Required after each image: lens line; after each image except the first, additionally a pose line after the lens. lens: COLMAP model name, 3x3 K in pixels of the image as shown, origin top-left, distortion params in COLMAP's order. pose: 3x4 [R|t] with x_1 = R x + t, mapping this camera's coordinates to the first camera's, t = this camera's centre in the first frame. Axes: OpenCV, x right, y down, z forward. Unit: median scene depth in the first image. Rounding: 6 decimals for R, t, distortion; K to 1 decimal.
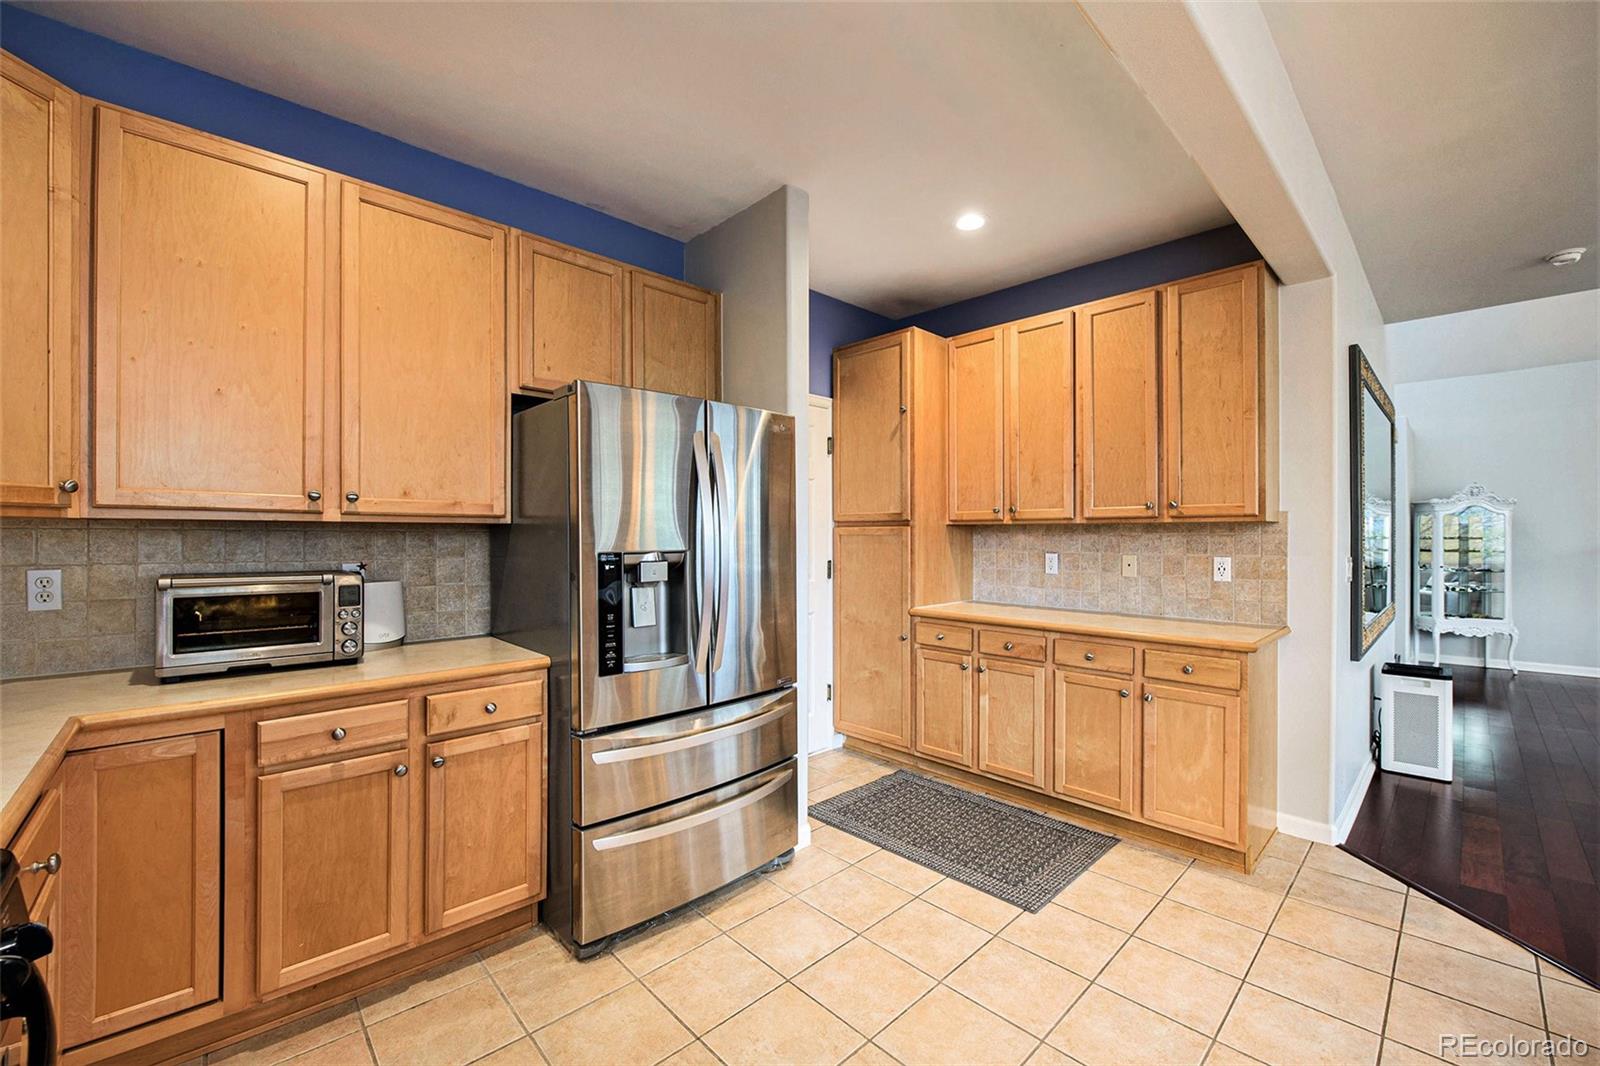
lens RADIAL K [[648.3, 0, 799.8], [0, 648.3, 532.0], [0, 0, 1]] dist [-0.002530, -0.000410]
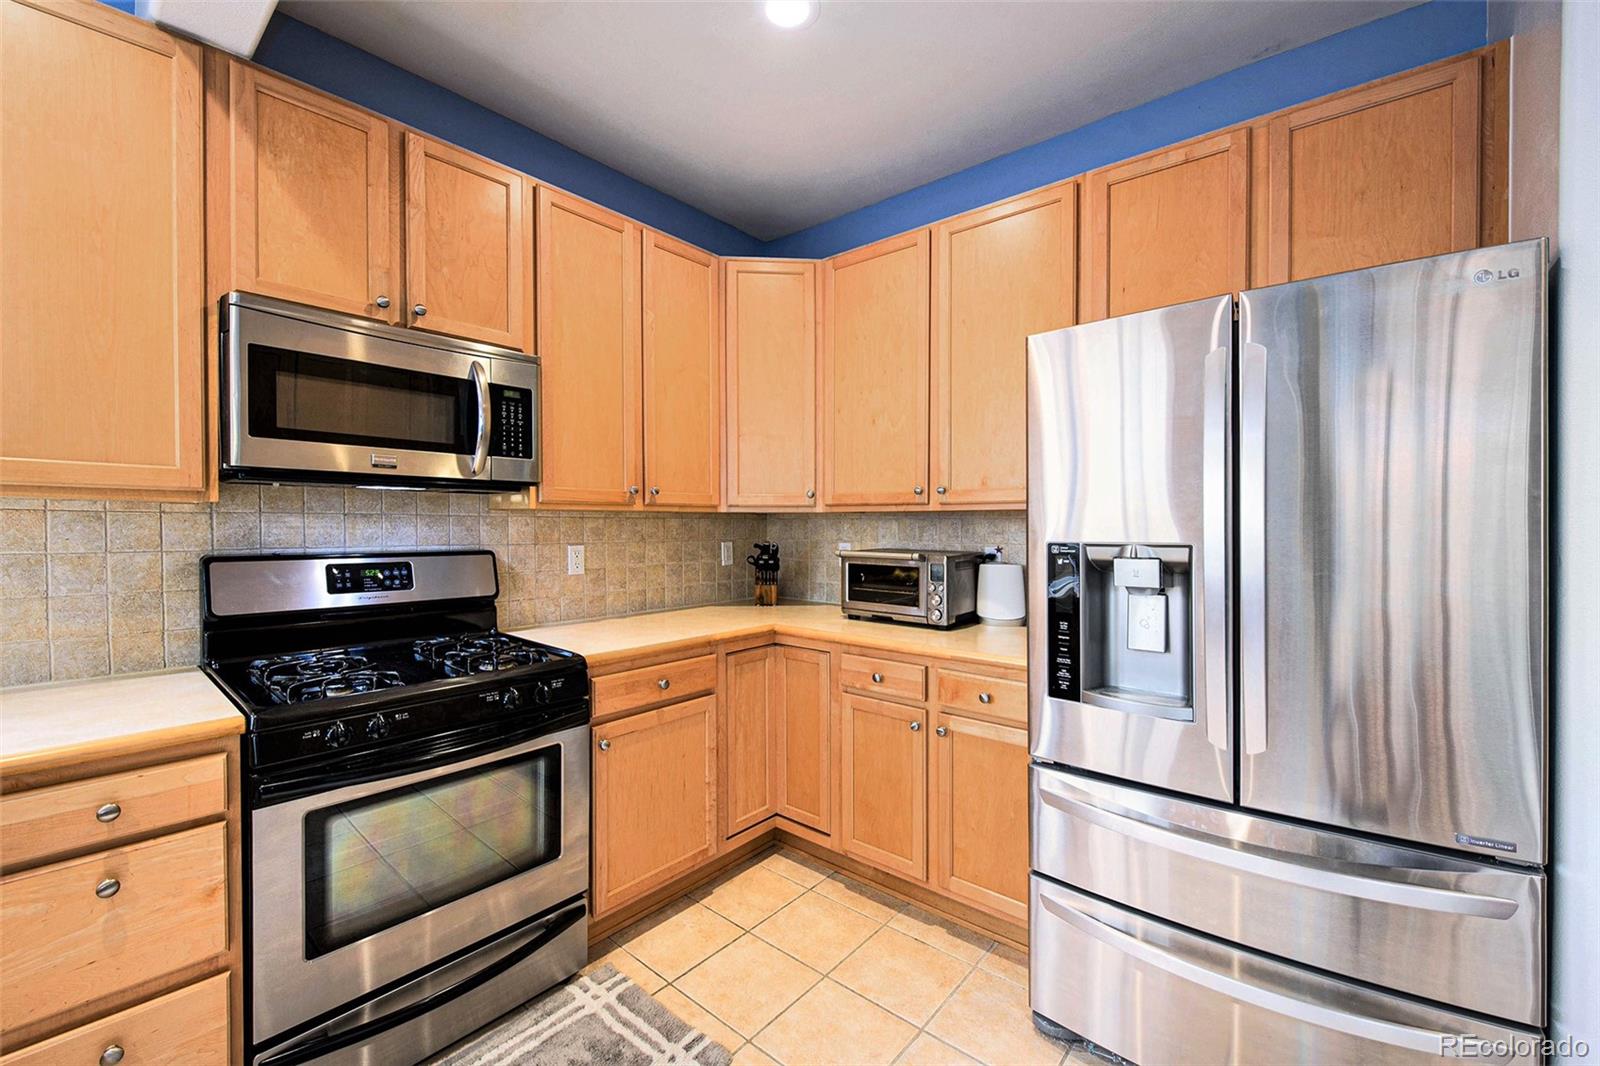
lens RADIAL K [[648.3, 0, 801.8], [0, 648.3, 528.5], [0, 0, 1]] dist [-0.002530, -0.000410]
pose [[0.126090, 0.005690, -0.992003, 0.446076], [-0.000677, 0.999984, 0.005650, 0.010286], [0.992019, -0.000041, 0.126092, 0.592957]]
